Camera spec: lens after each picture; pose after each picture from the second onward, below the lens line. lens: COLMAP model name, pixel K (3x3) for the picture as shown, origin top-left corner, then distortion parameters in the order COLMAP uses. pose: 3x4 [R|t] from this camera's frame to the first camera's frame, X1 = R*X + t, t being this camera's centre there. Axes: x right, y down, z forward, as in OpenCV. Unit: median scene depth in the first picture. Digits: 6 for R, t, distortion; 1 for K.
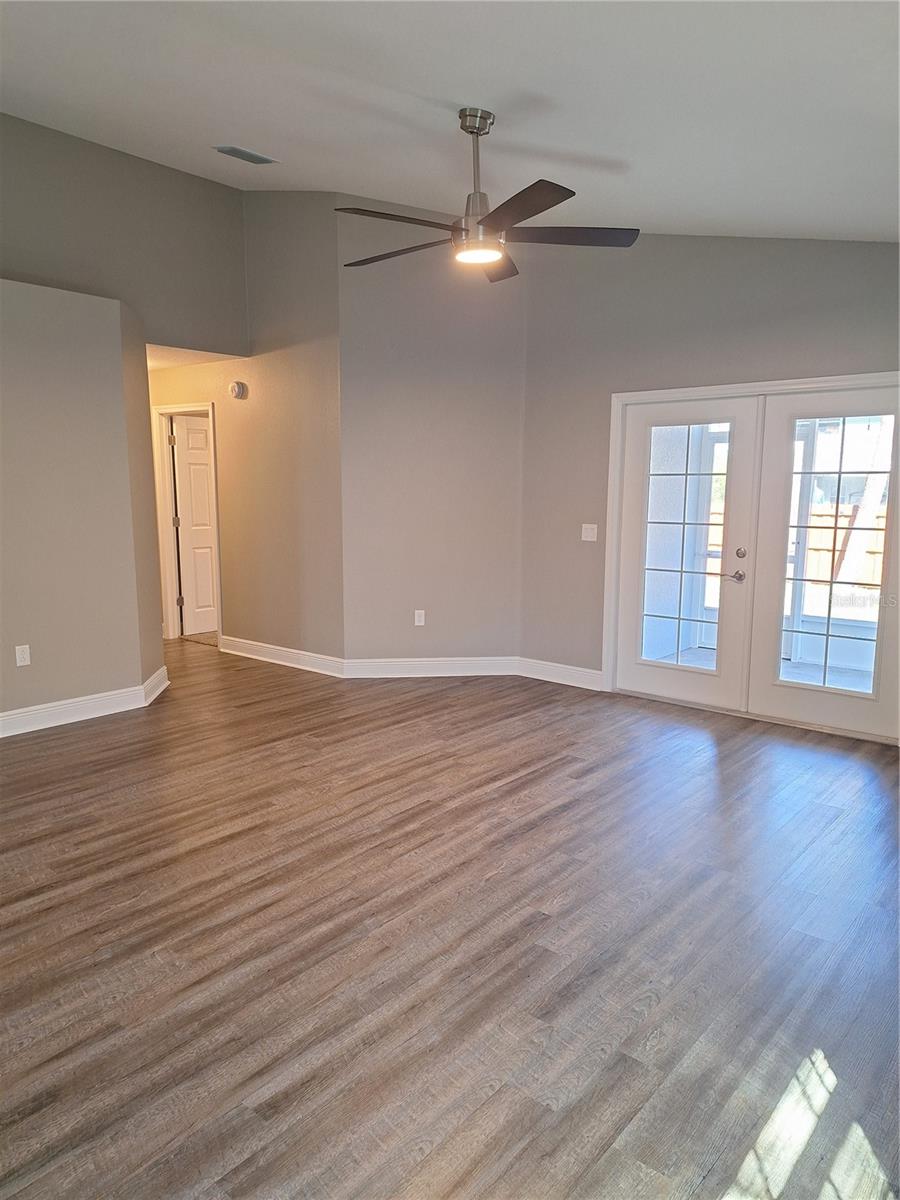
lens RADIAL K [[831.4, 0, 436.9], [0, 831.4, 595.2], [0, 0, 1]] dist [0.091500, -0.056842]
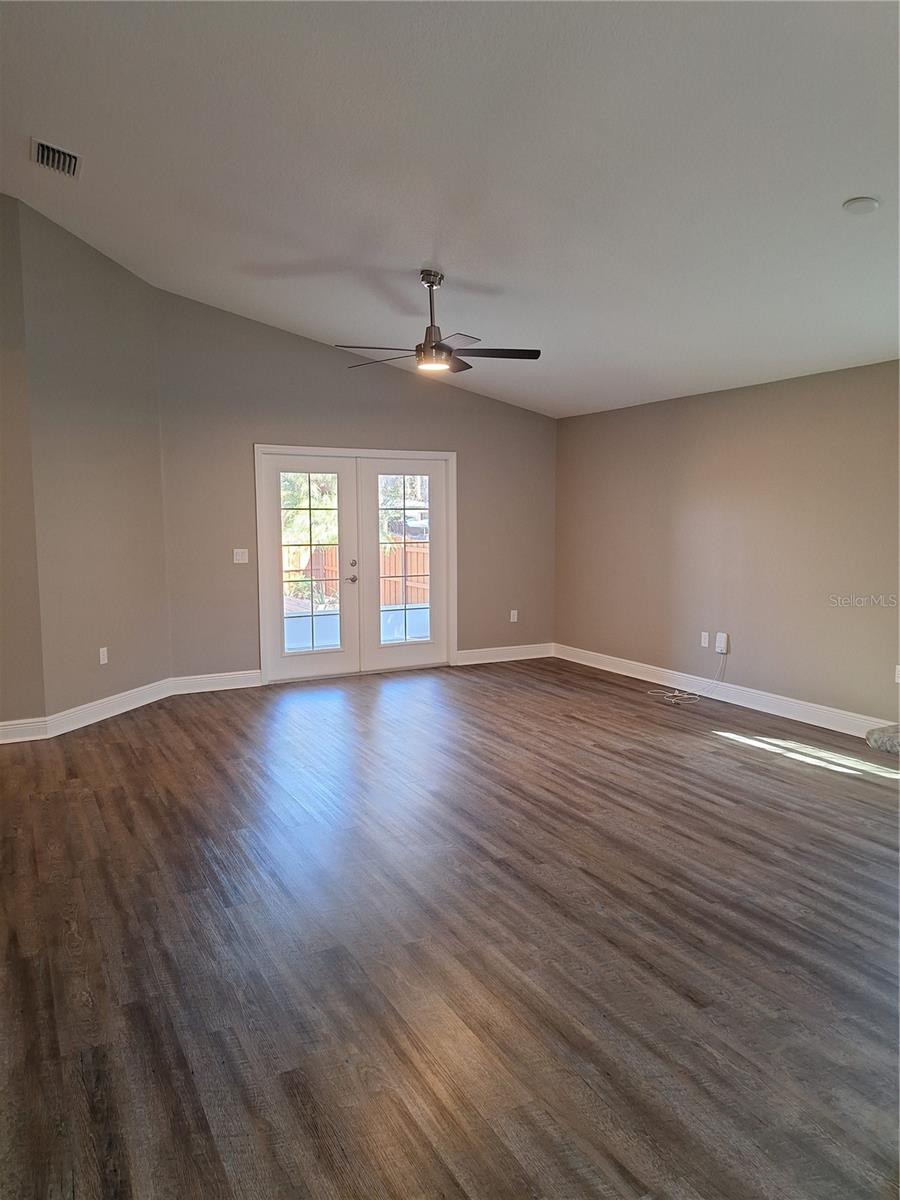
lens RADIAL K [[831.4, 0, 441.8], [0, 831.4, 592.2], [0, 0, 1]] dist [0.091500, -0.056842]
pose [[0.364132, -0.091435, 0.926848, -1.406000], [0.132918, 0.990084, 0.045453, -0.068414], [-0.921814, 0.106644, 0.372675, 0.494471]]
